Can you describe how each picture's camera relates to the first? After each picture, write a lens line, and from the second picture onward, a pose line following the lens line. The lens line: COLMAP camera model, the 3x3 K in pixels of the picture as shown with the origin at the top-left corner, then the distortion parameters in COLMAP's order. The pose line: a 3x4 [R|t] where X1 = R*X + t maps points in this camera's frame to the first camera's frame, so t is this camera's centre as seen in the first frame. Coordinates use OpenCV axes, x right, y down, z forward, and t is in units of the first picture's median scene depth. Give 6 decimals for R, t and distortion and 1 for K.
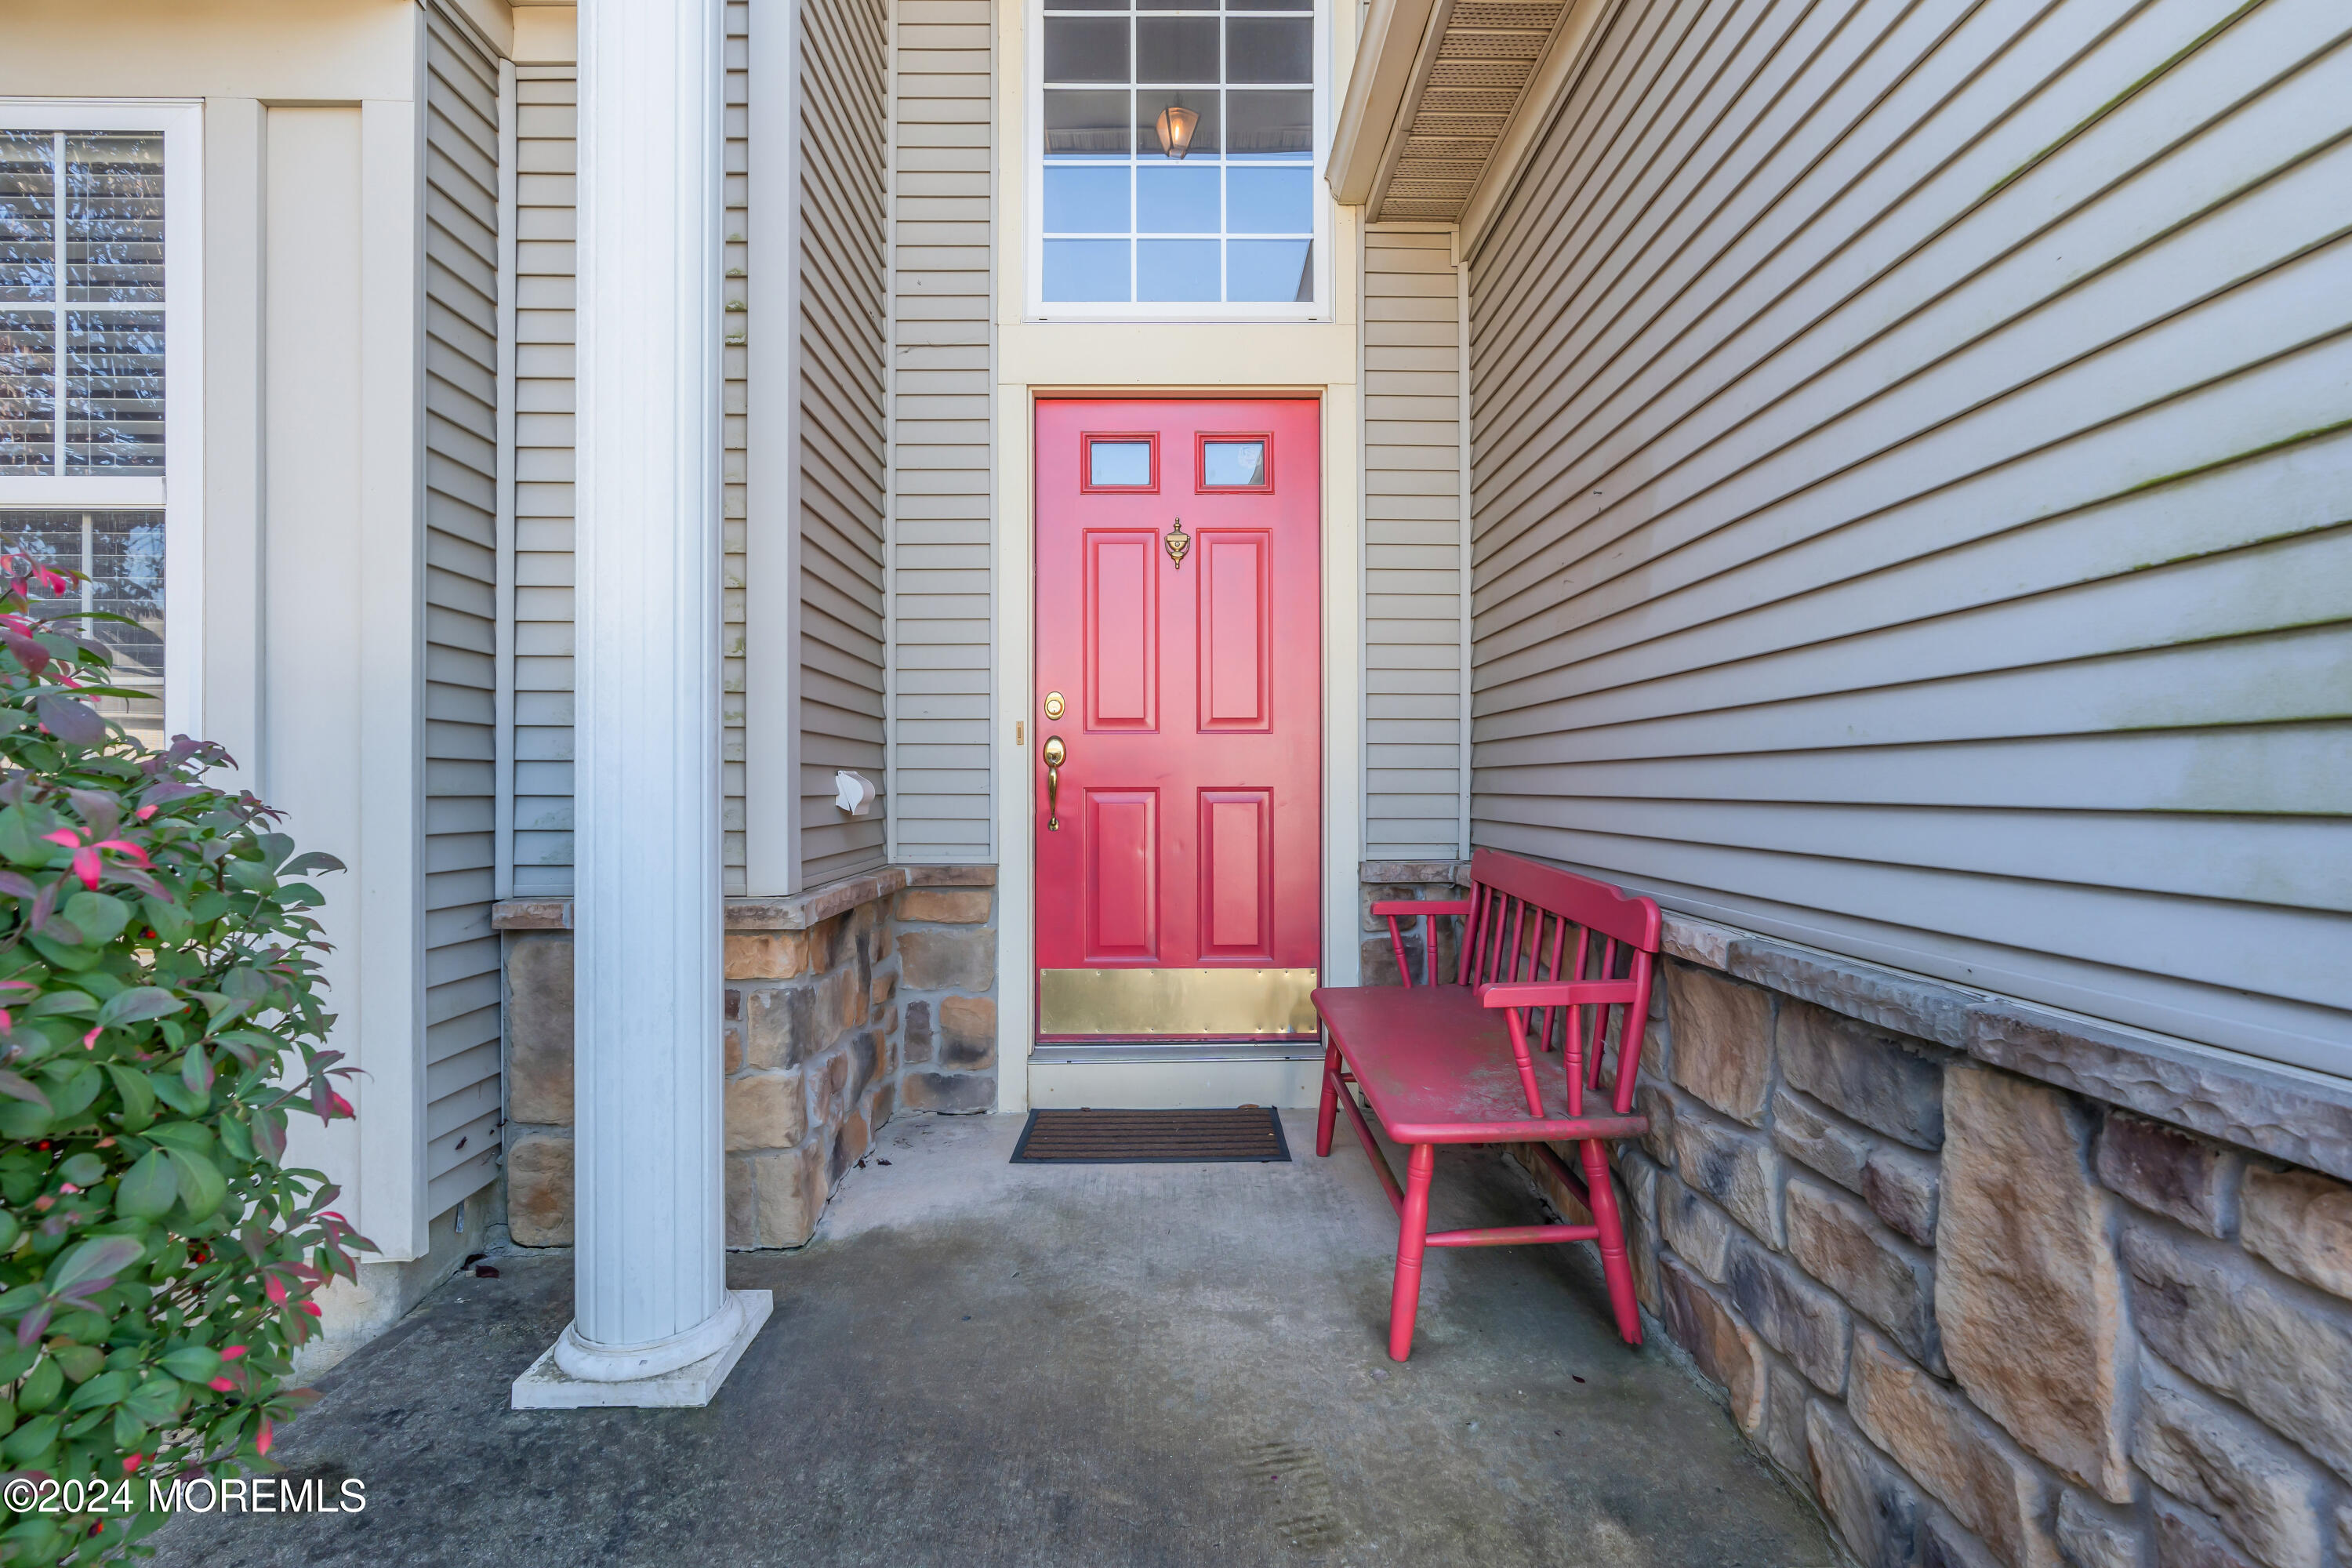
lens RADIAL K [[1067.5, 0, 1180.7], [0, 1067.5, 779.9], [0, 0, 1]] dist [-0.012619, 0.000564]
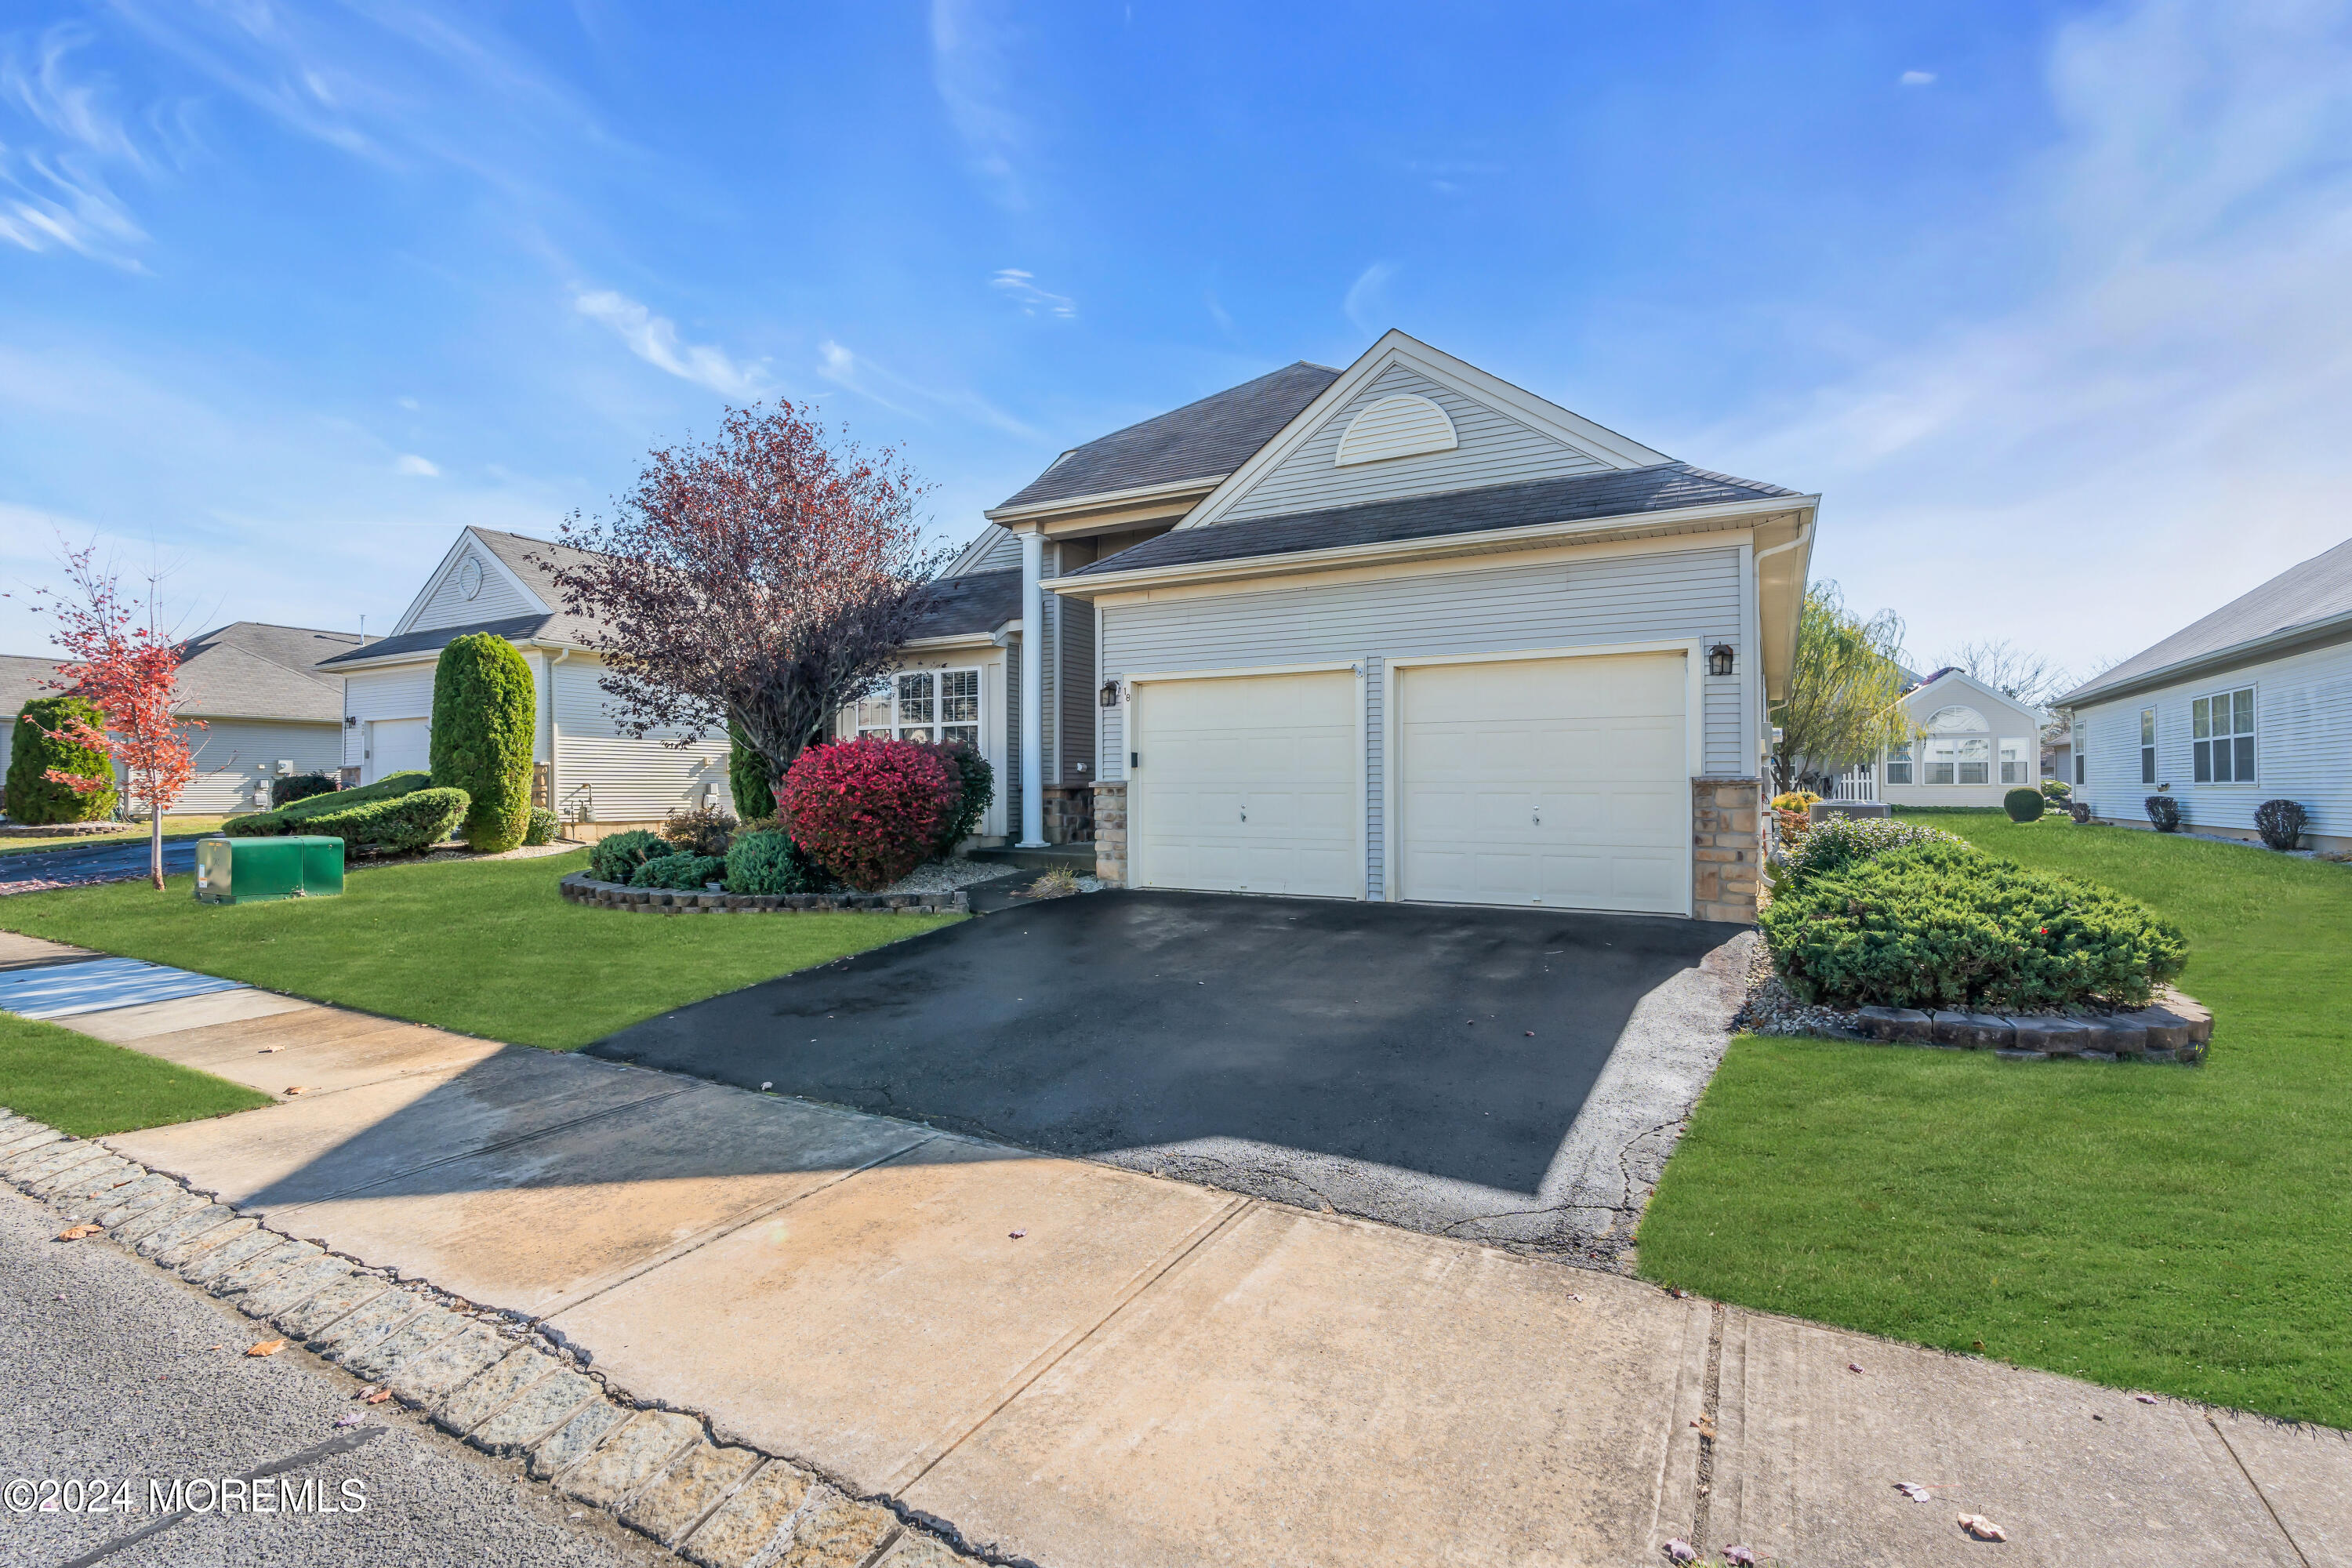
lens RADIAL K [[1052.0, 0, 1182.9], [0, 1052.0, 780.9], [0, 0, 1]] dist [-0.006805, 0.001410]
pose [[0.865593, -0.004401, -0.500729, 2.260849], [0.002219, 0.999985, -0.004953, 0.089110], [0.500744, 0.003176, 0.865590, -2.659602]]
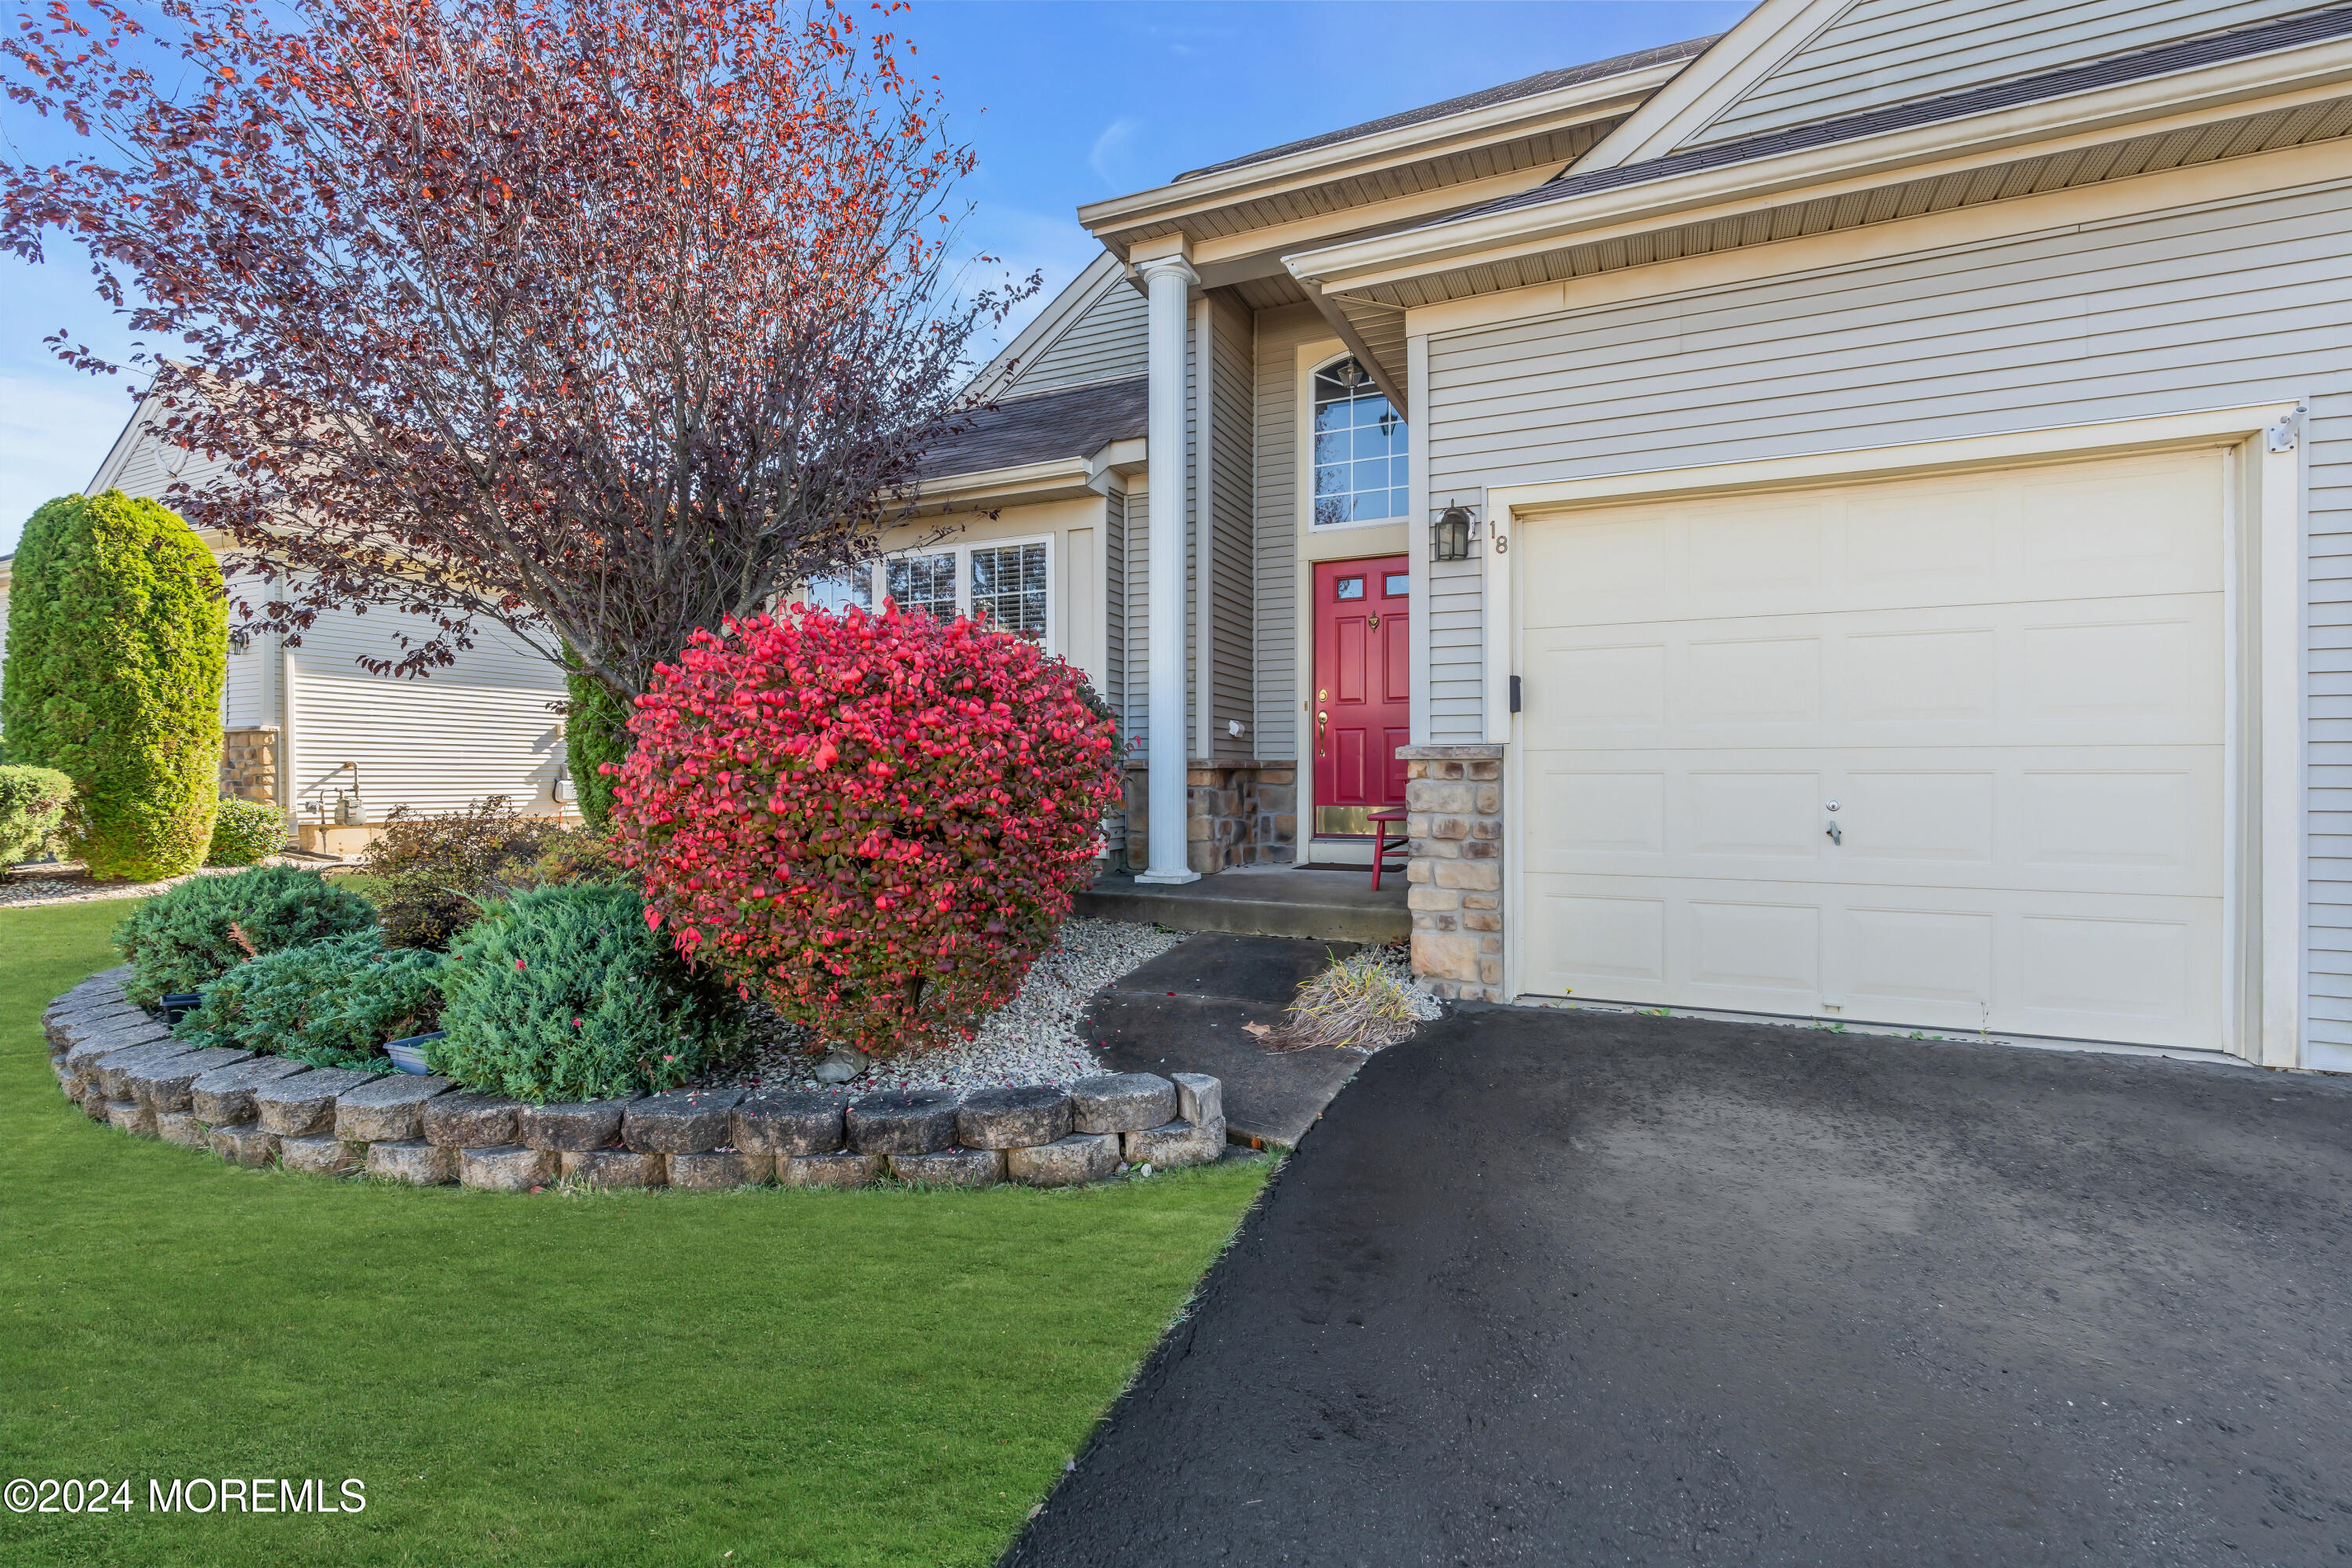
lens RADIAL K [[1042.8, 0, 1185.7], [0, 1042.8, 778.4], [0, 0, 1]] dist [-0.007531, 0.000531]
pose [[0.902368, 0.000728, -0.430965, 0.627599], [0.000770, 0.999994, 0.003302, 0.113371], [0.430965, -0.003311, 0.902363, -1.258287]]
